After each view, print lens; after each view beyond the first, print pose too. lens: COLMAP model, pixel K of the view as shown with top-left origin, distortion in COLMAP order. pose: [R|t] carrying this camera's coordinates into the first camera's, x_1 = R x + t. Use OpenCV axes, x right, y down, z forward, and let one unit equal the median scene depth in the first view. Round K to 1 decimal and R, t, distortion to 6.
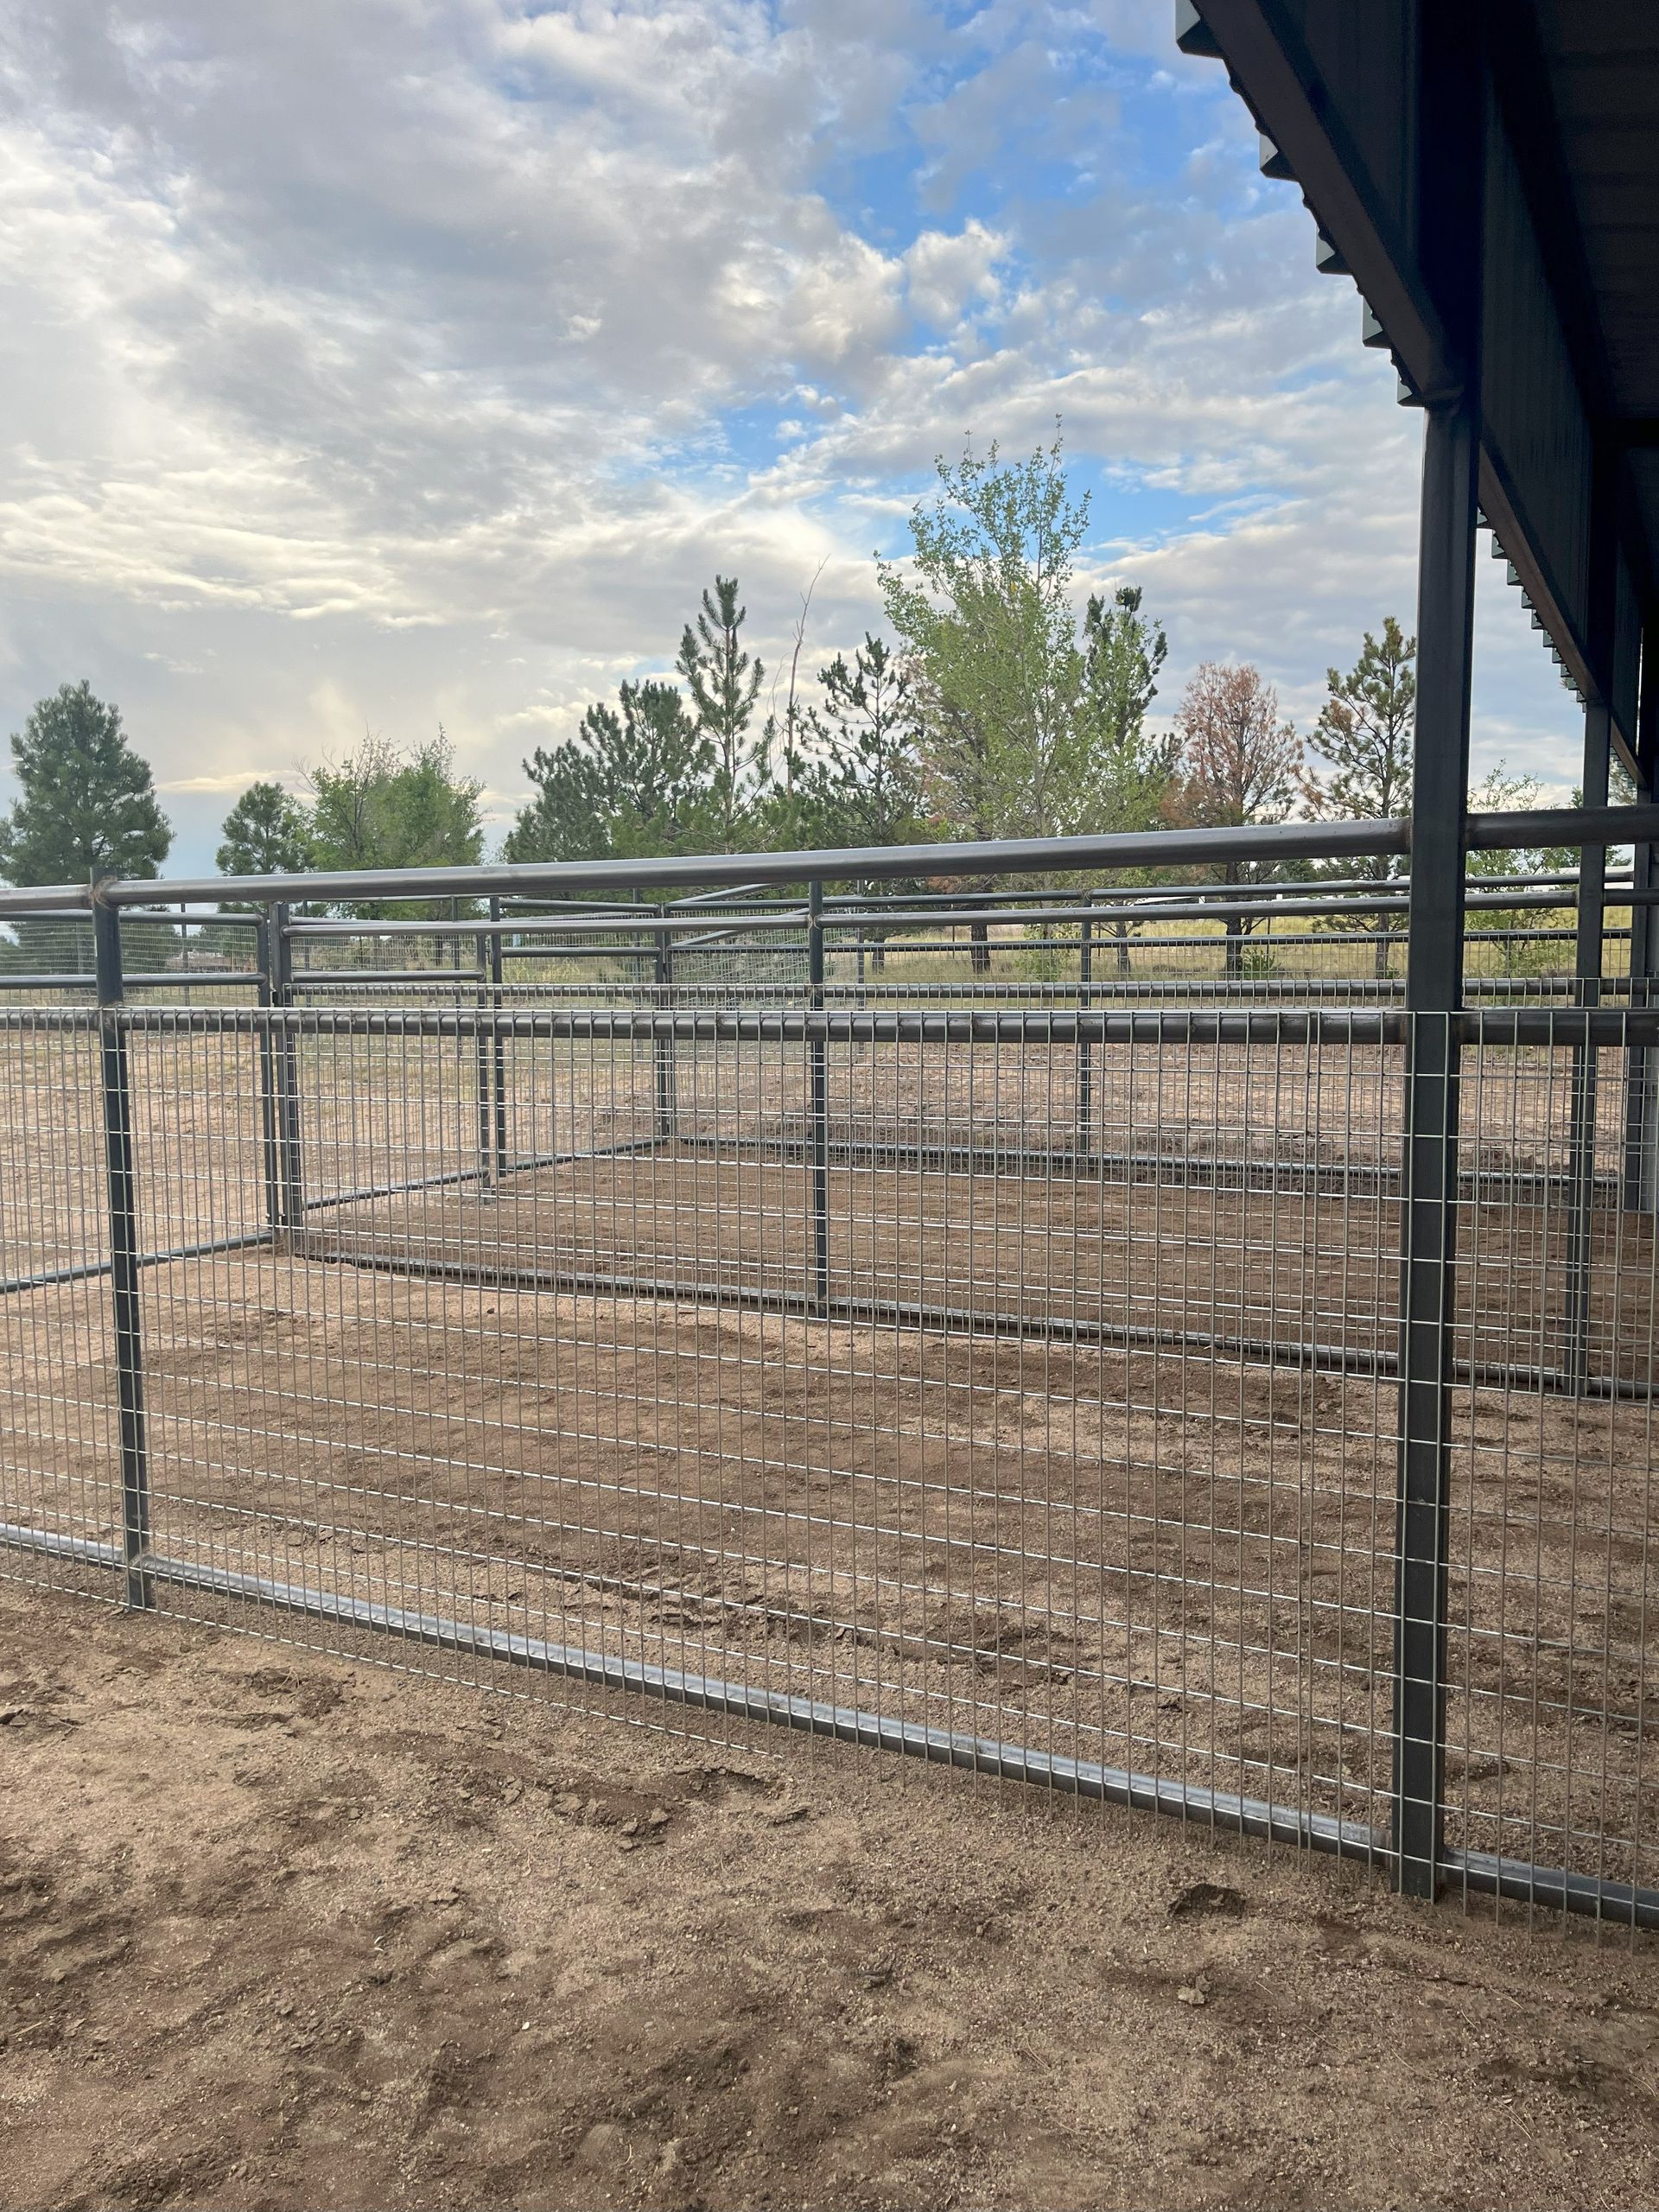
lens RADIAL K [[1557.5, 0, 829.5], [0, 1557.5, 1106.0], [0, 0, 1]] dist [0.001507, 0.002357]
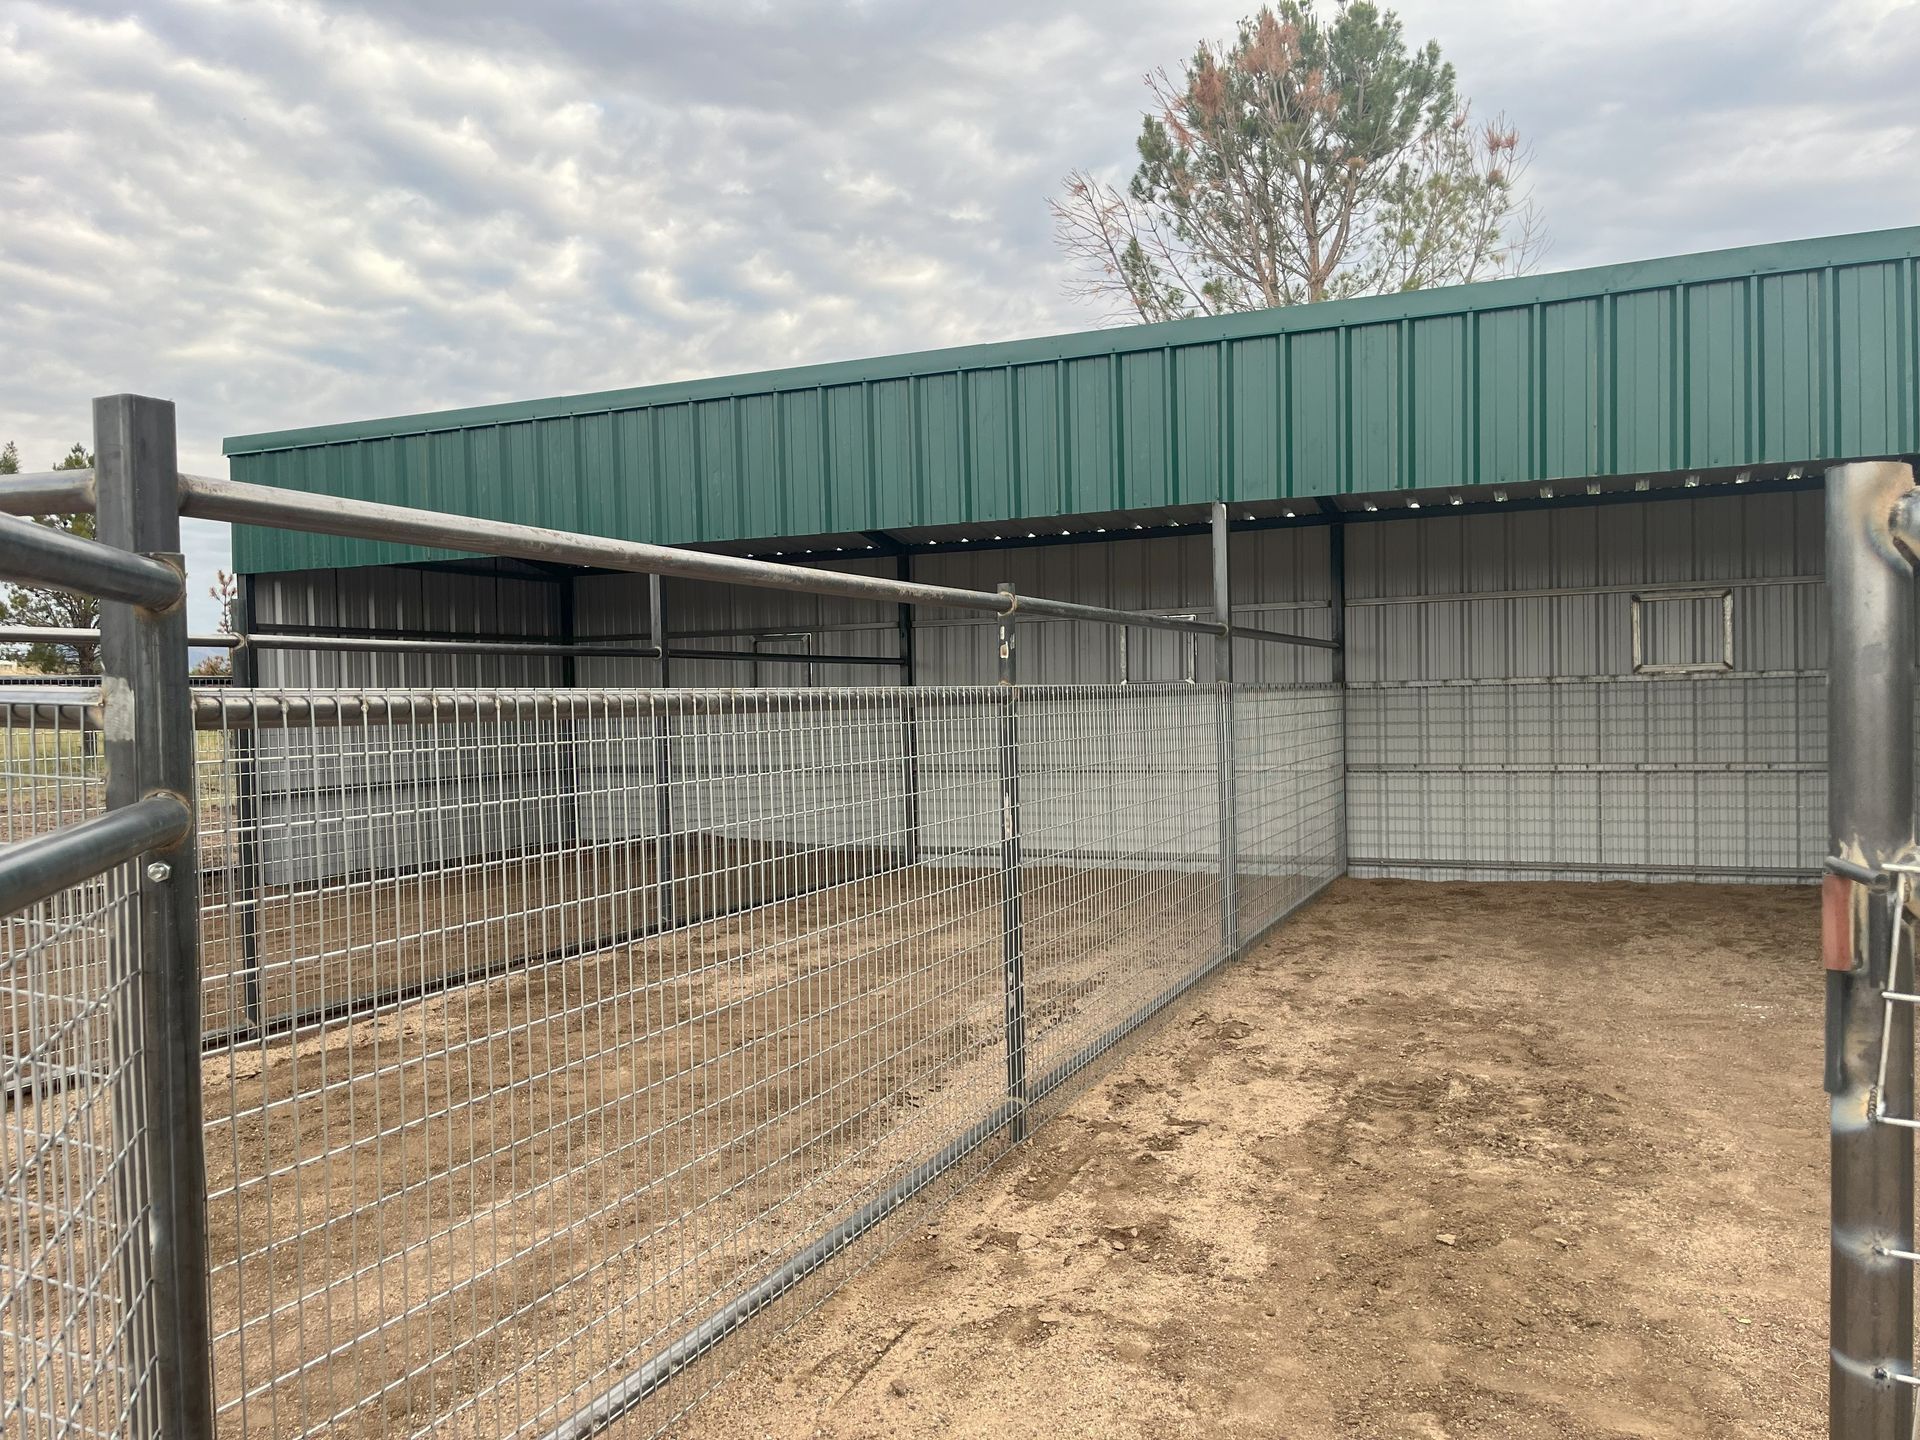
lens RADIAL K [[1473.1, 0, 960.0], [0, 1473.1, 720.0], [0, 0, 1]] dist [0.082233, 0.000665]
pose [[-0.059995, -0.015875, 0.998072, -1.942073], [0.065551, 0.997653, 0.019808, -0.071322], [-0.996044, 0.066613, -0.058813, 1.264984]]
